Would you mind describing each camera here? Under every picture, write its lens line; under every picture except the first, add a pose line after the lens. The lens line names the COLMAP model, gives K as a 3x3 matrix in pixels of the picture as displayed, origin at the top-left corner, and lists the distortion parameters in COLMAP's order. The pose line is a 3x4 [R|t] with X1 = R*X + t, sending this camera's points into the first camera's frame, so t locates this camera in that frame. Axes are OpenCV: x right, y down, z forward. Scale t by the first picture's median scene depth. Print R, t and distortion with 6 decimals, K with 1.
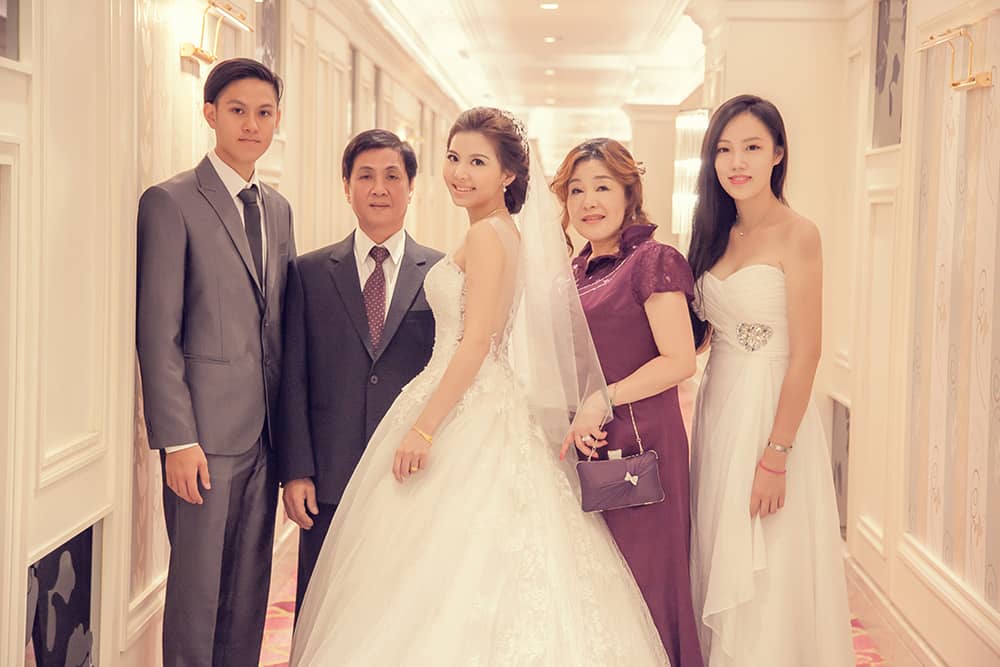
lens RADIAL K [[2023.7, 0, 525.2], [0, 2023.7, 336.5], [0, 0, 1]] dist [0.410824, 0.135248]
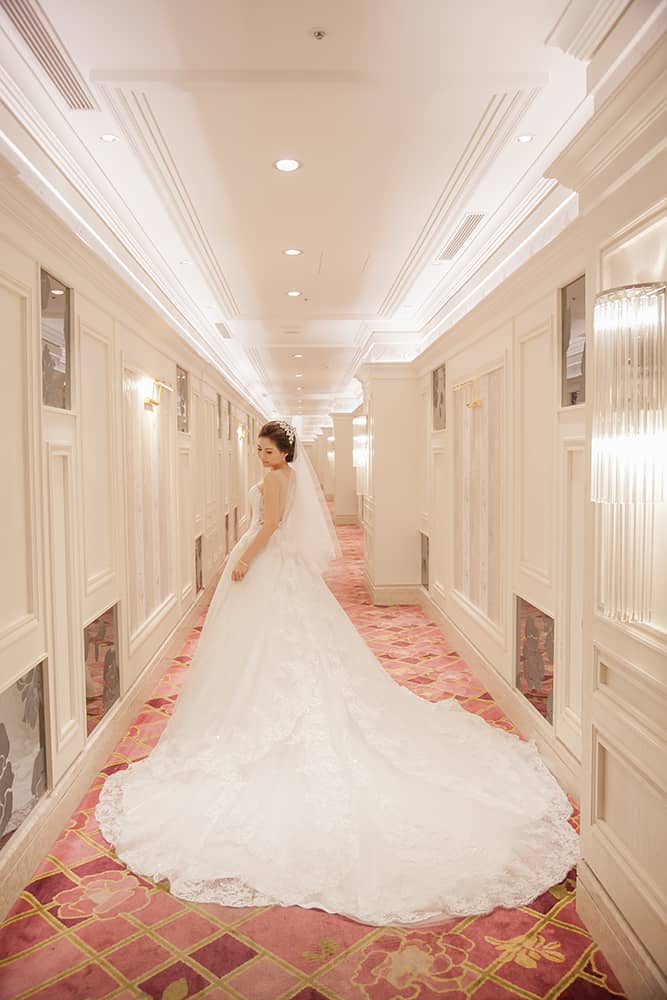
lens RADIAL K [[801.5, 0, 333.3], [0, 801.5, 514.1], [0, 0, 1]] dist [-0.011763, -0.002595]
pose [[0.998056, -0.037951, 0.049446, -0.000943], [0.037347, 0.999217, 0.013081, -0.009527], [-0.049903, -0.011208, 0.998691, 0.054689]]
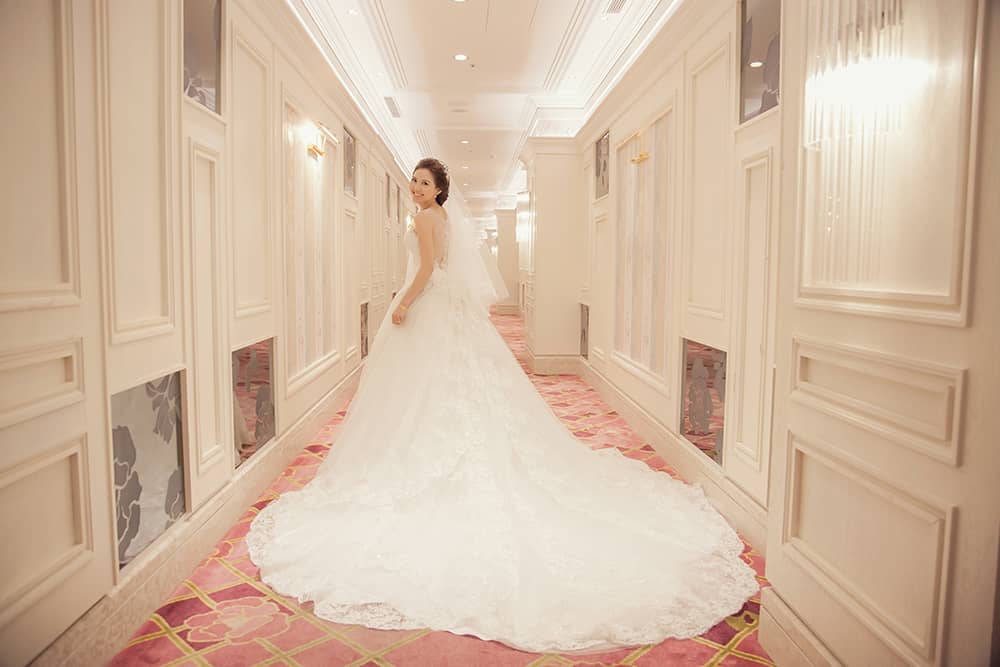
lens RADIAL K [[729.8, 0, 500.0], [0, 729.8, 333.5], [0, 0, 1]] dist [-0.053098, 0.000533]
pose [[0.998234, -0.022594, 0.054942, 0.000757], [0.020843, 0.999263, 0.032247, 0.039665], [-0.055630, -0.031045, 0.997969, 0.122279]]
